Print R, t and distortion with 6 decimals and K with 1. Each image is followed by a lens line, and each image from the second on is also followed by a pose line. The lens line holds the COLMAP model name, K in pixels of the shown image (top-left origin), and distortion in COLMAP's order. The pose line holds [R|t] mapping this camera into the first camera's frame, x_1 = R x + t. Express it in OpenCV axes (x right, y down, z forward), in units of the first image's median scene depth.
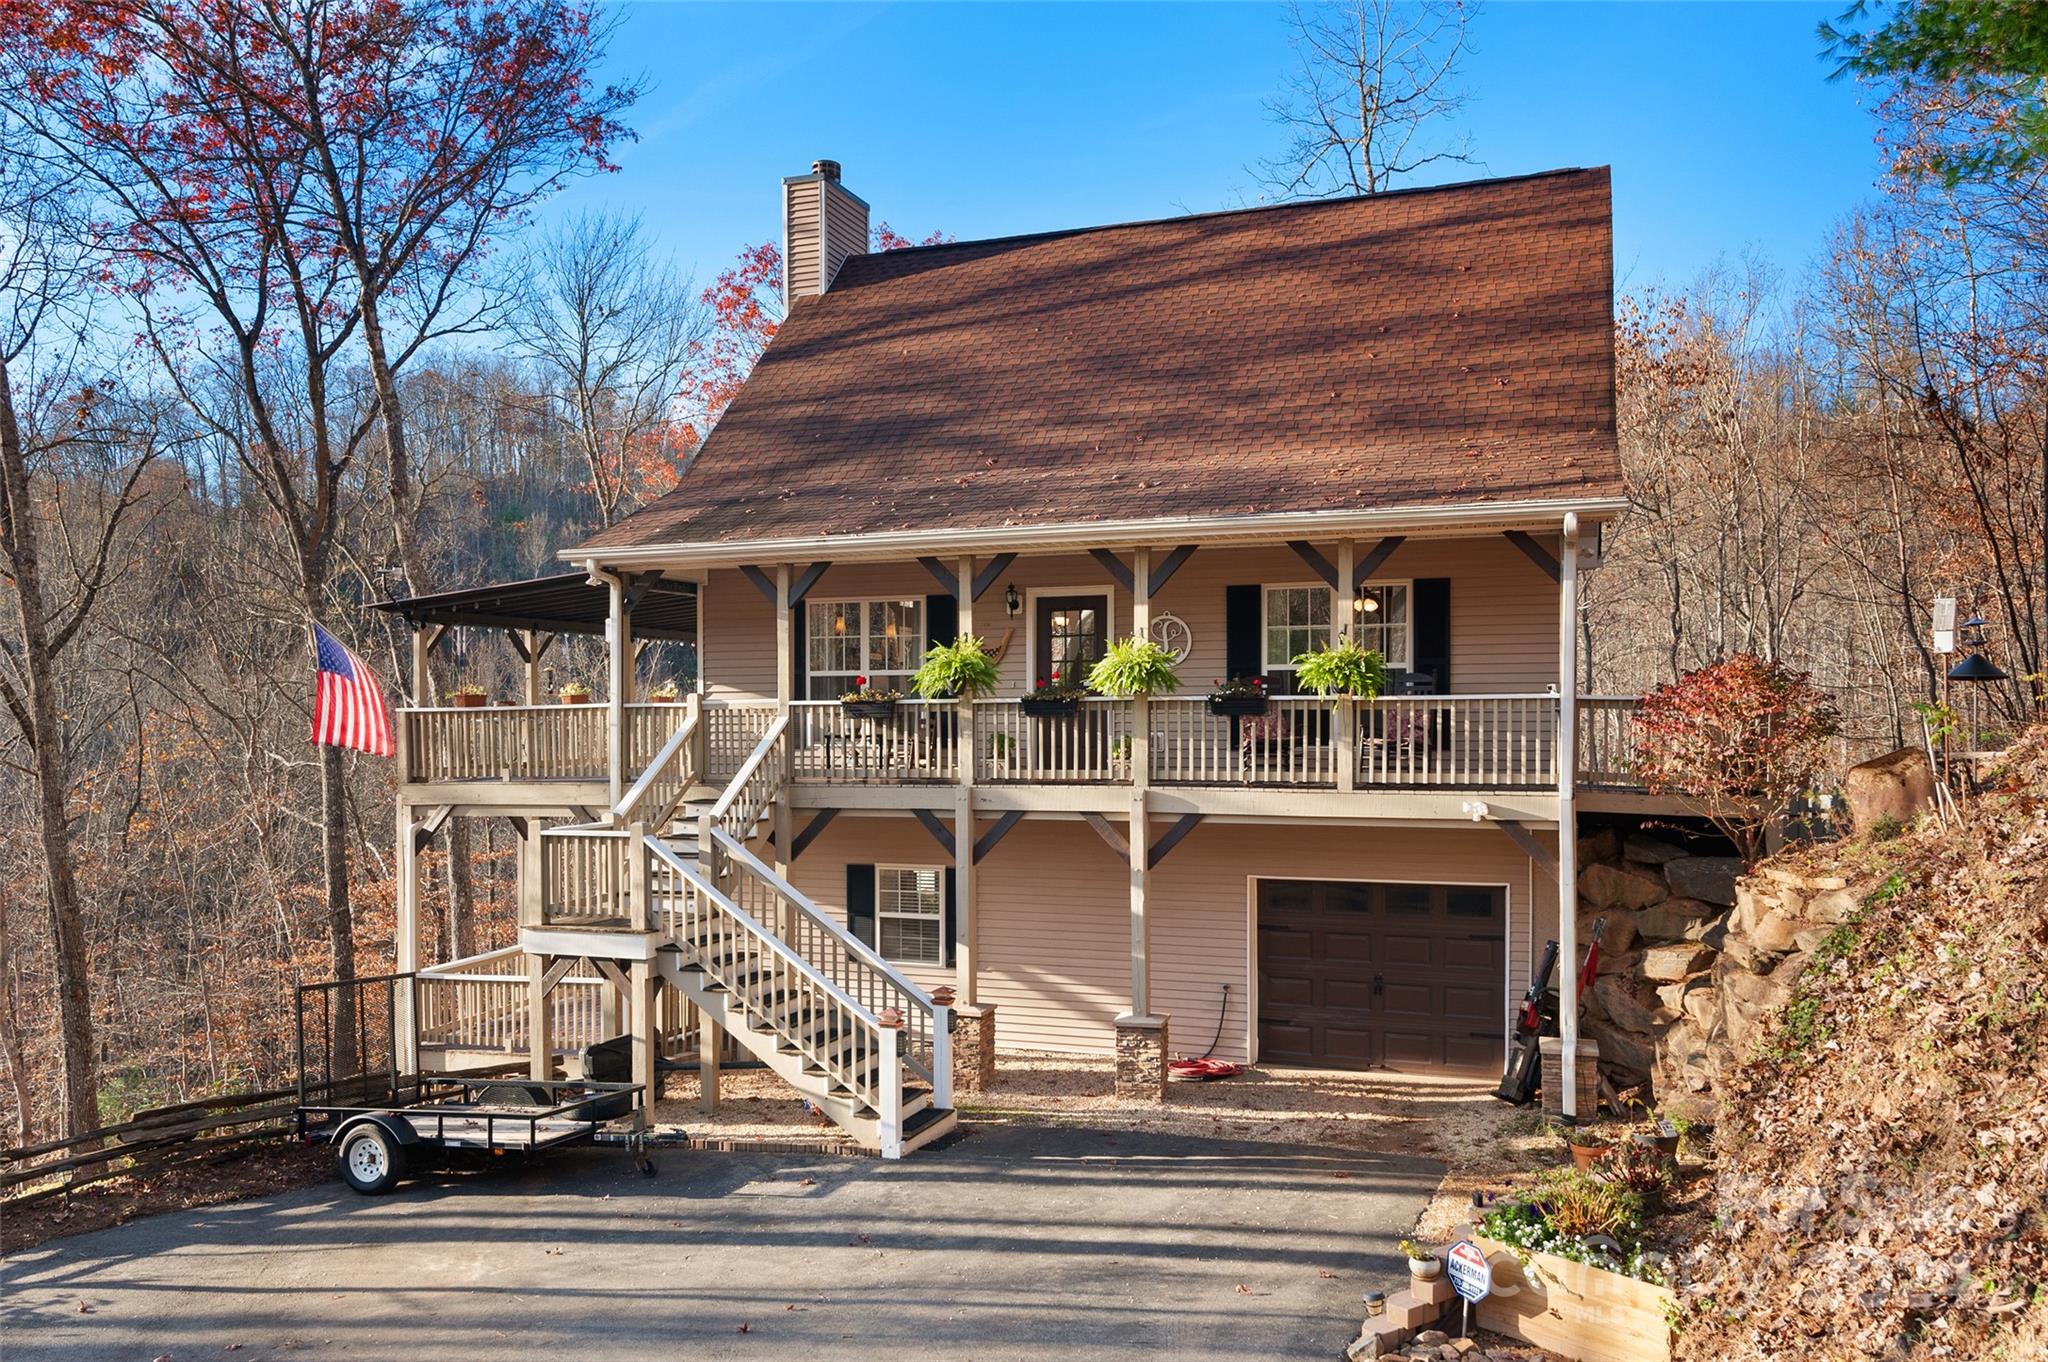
lens RADIAL K [[1537.1, 0, 1042.5], [0, 1537.1, 745.1], [0, 0, 1]] dist [0.015954, -0.012488]
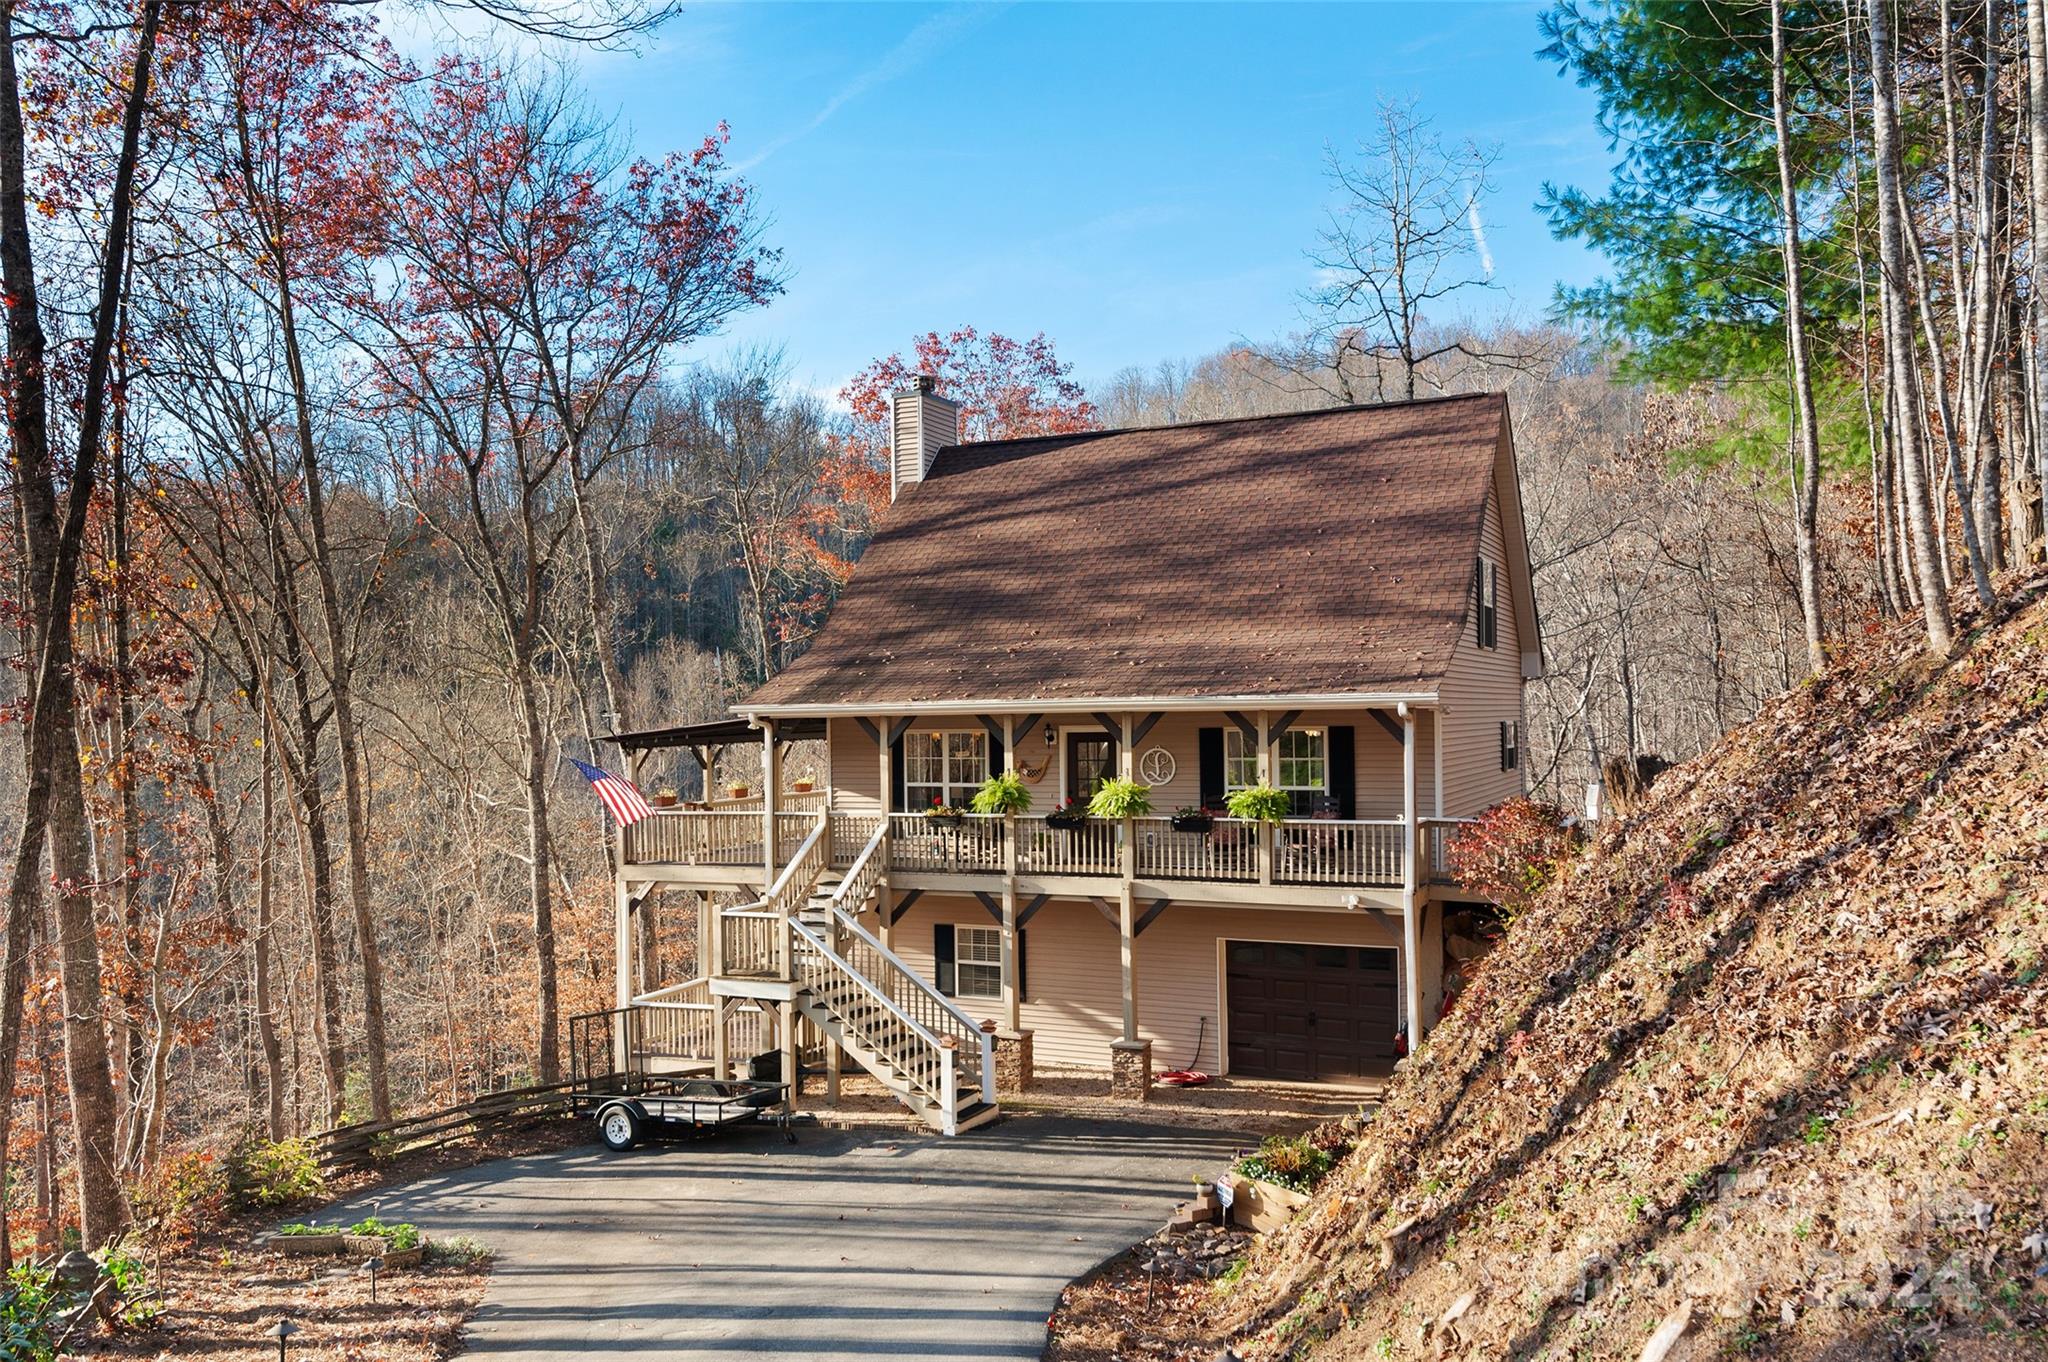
lens RADIAL K [[1575.3, 0, 1033.9], [0, 1575.3, 686.0], [0, 0, 1]] dist [-0.003883, 0.003788]
pose [[0.994870, -0.012257, -0.100415, 0.126723], [0.008869, 0.999378, -0.034121, -0.103933], [0.100771, 0.033056, 0.994360, -0.474942]]
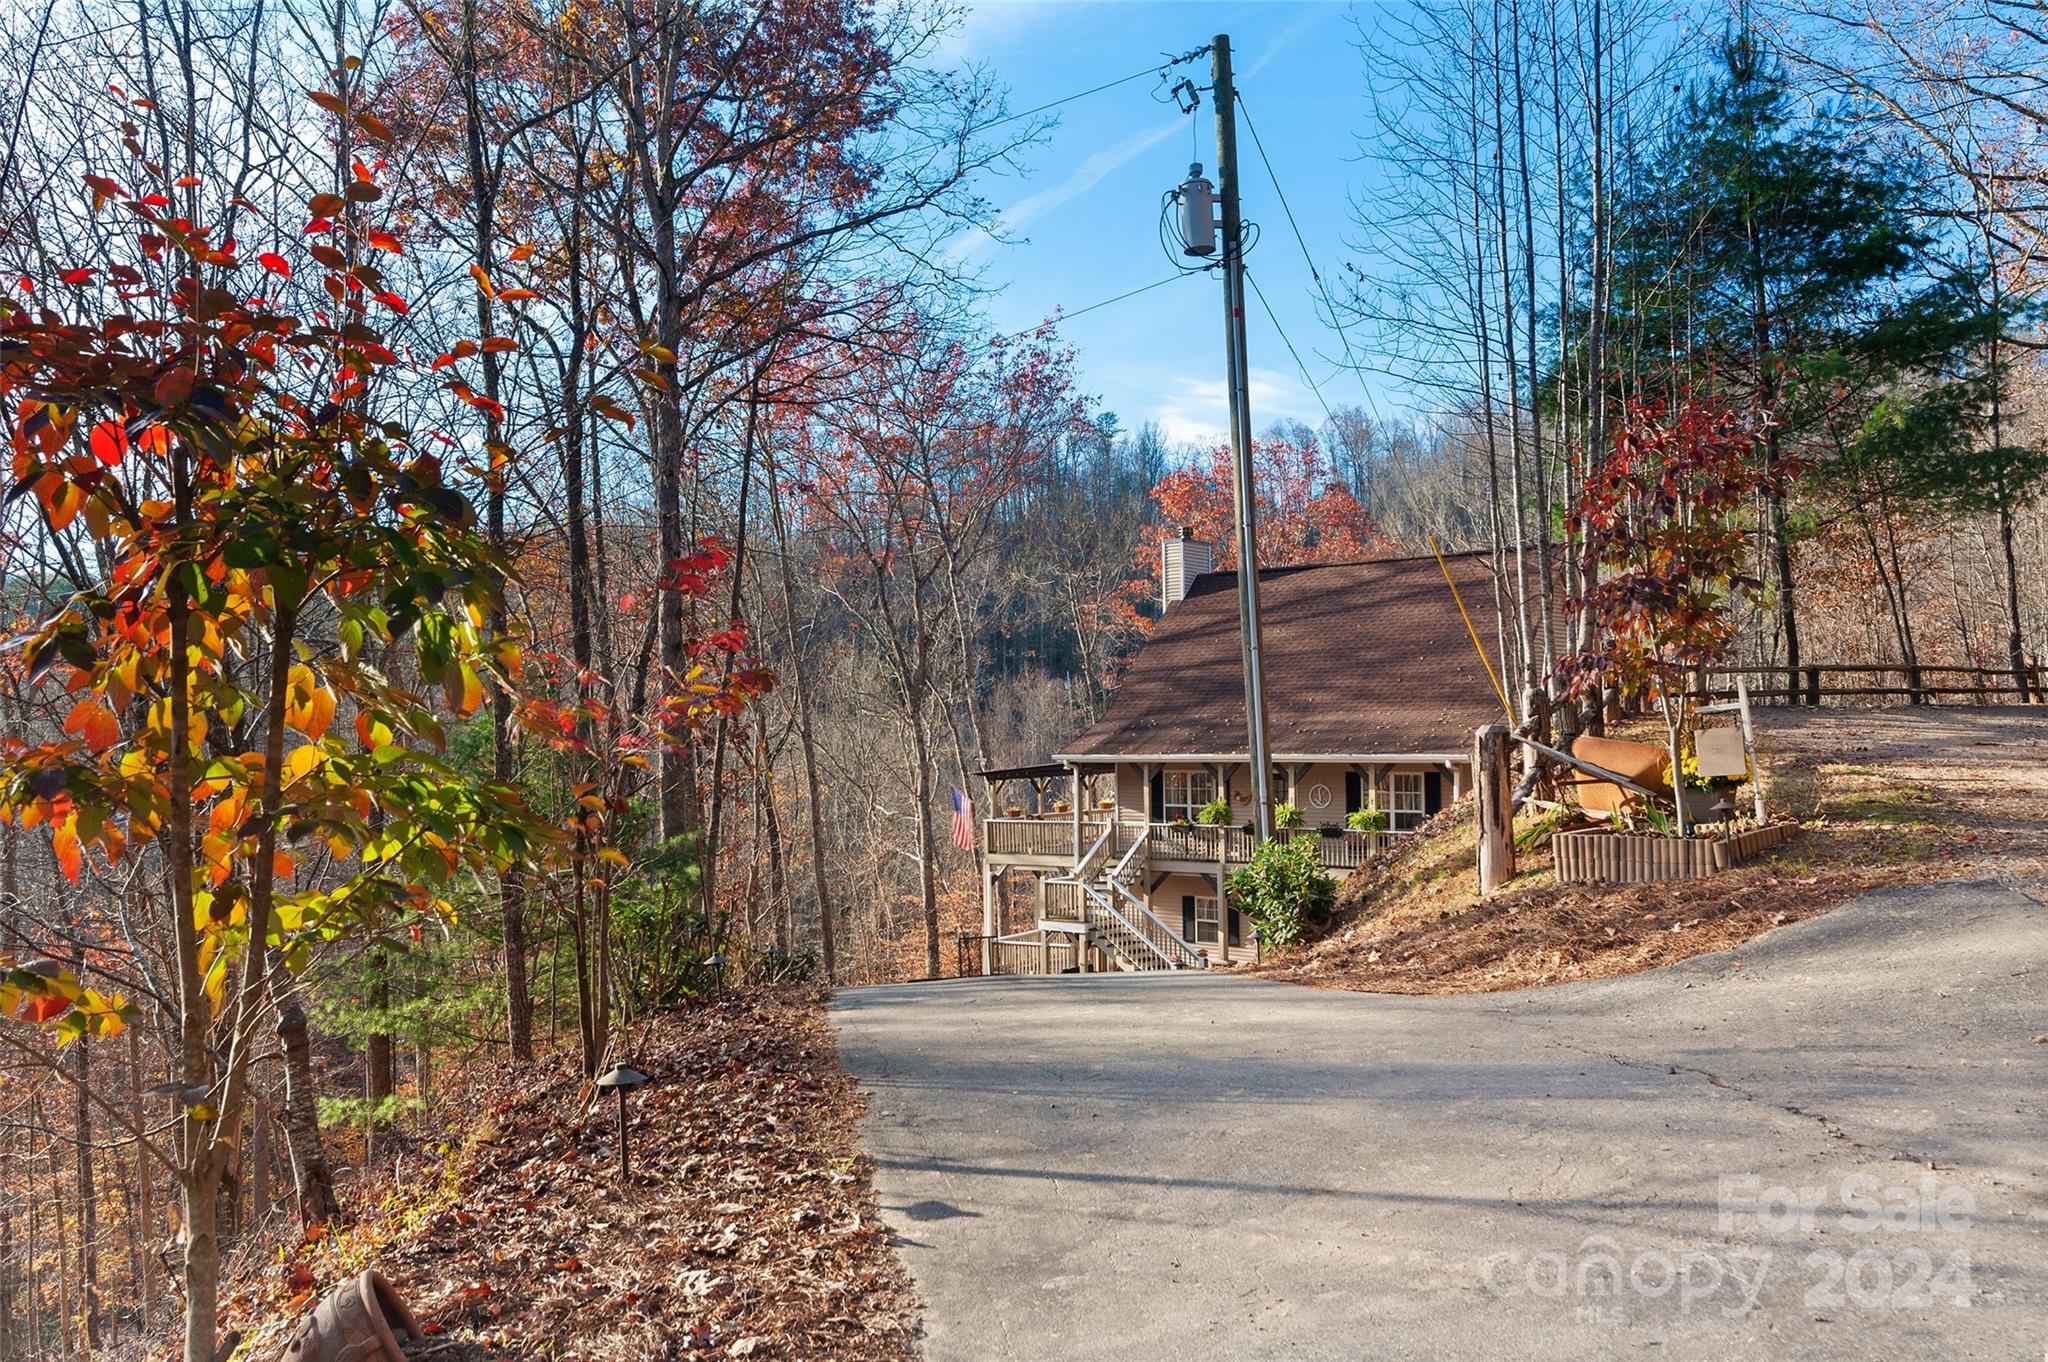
lens RADIAL K [[1575.3, 0, 1025.1], [0, 1575.3, 685.0], [0, 0, 1]] dist [-0.003883, 0.003788]
pose [[0.946324, -0.017398, -0.322751, 0.454557], [0.002796, 0.998954, -0.045649, -0.138526], [0.323208, 0.042297, 0.945382, -1.379557]]
